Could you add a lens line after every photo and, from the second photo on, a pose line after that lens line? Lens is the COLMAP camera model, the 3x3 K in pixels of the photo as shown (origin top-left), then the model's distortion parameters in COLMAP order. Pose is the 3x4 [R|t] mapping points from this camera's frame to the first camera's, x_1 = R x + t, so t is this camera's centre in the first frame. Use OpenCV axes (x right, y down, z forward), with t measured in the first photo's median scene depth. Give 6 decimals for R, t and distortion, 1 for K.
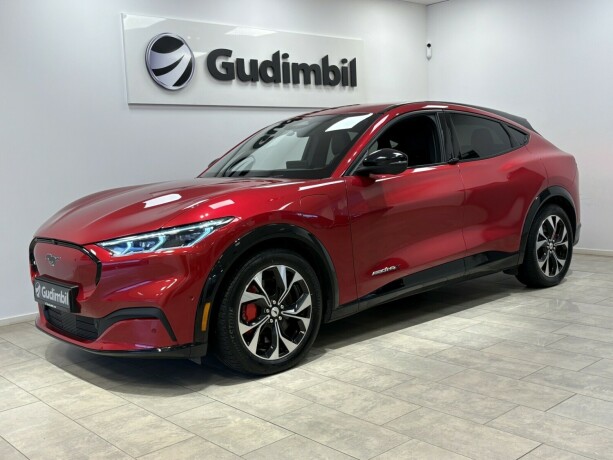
lens RADIAL K [[670.6, 0, 305.8], [0, 670.6, 225.6], [0, 0, 1]] dist [0.028404, 0.000000]
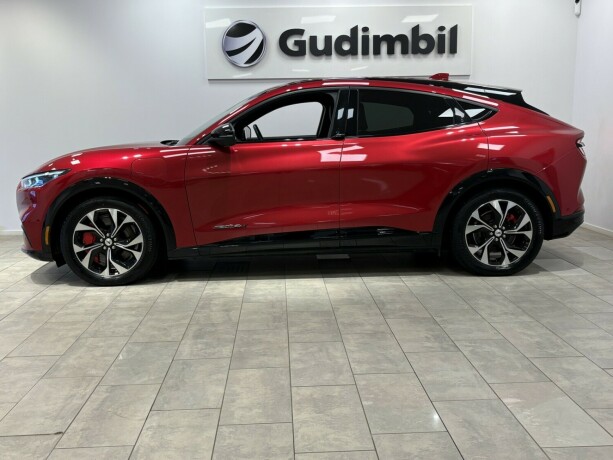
lens RADIAL K [[638.0, 0, 307.8], [0, 638.0, 233.2], [0, 0, 1]] dist [0.047450, 0.000000]
pose [[0.775731, 0.139883, -0.615365, 1.047468], [-0.083467, 0.989299, 0.119667, -0.078706], [0.625519, -0.041467, 0.779106, 0.223117]]
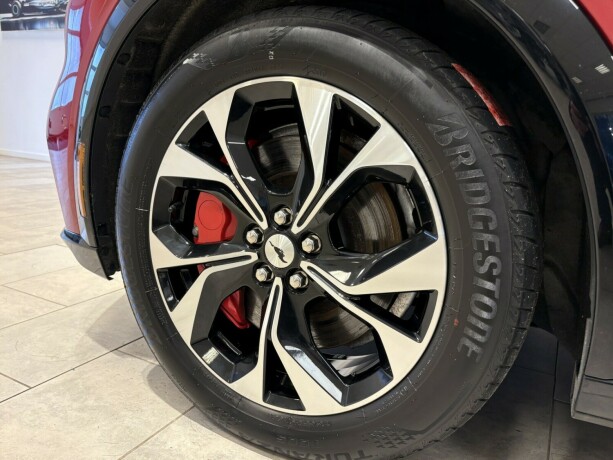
lens RADIAL K [[486.4, 0, 307.7], [0, 486.4, 230.6], [0, 0, 1]] dist [-0.003933, -0.000136]
pose [[0.324270, 0.262197, -0.908902, 0.138986], [-0.164616, 0.961801, 0.218727, 0.070894], [0.931531, 0.078694, 0.355045, 0.908800]]
